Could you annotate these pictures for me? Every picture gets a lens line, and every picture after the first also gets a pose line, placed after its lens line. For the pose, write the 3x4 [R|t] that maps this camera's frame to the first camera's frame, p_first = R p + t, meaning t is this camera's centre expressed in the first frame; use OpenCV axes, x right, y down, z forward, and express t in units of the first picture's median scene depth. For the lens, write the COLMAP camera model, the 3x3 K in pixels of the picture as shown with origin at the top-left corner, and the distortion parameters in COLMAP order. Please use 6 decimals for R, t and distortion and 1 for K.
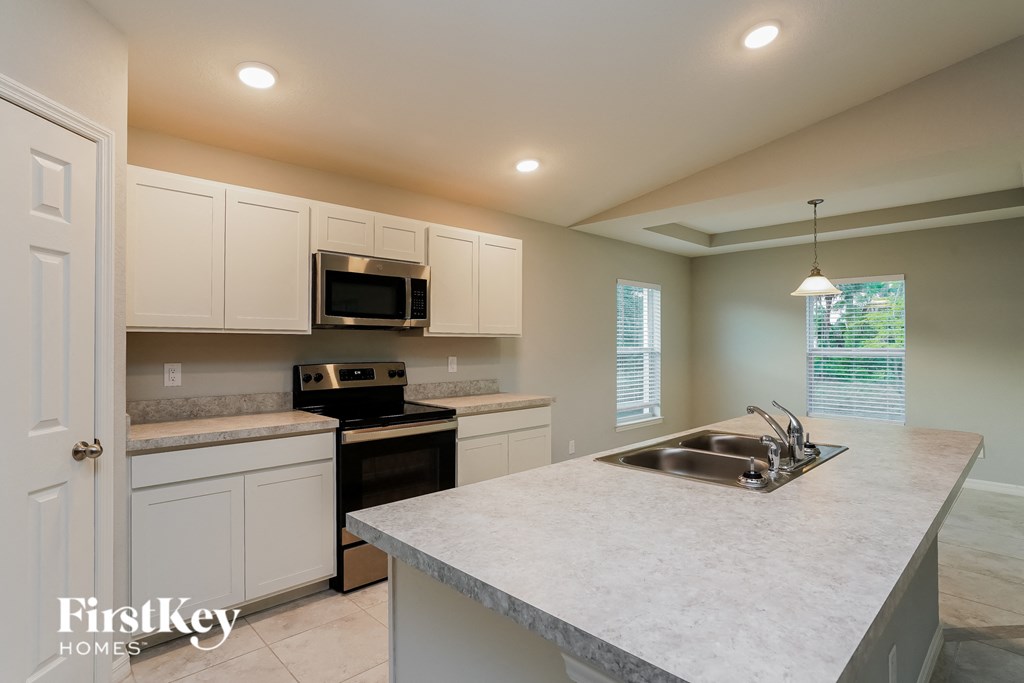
lens RADIAL K [[521.4, 0, 510.5], [0, 521.4, 351.3], [0, 0, 1]] dist [-0.030581, 0.004456]
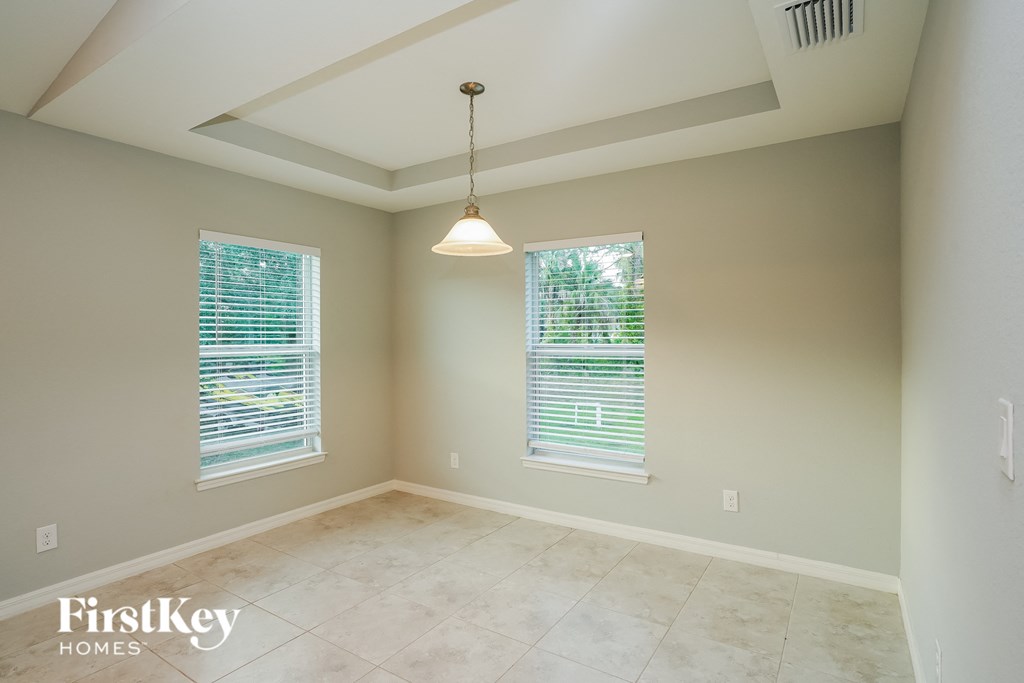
lens RADIAL K [[521.4, 0, 503.4], [0, 521.4, 342.0], [0, 0, 1]] dist [-0.030581, 0.004456]
pose [[0.974752, -0.004565, 0.223243, 0.365853], [0.006803, 0.999934, -0.009258, -0.003565], [-0.223186, 0.010543, 0.974719, 0.322145]]
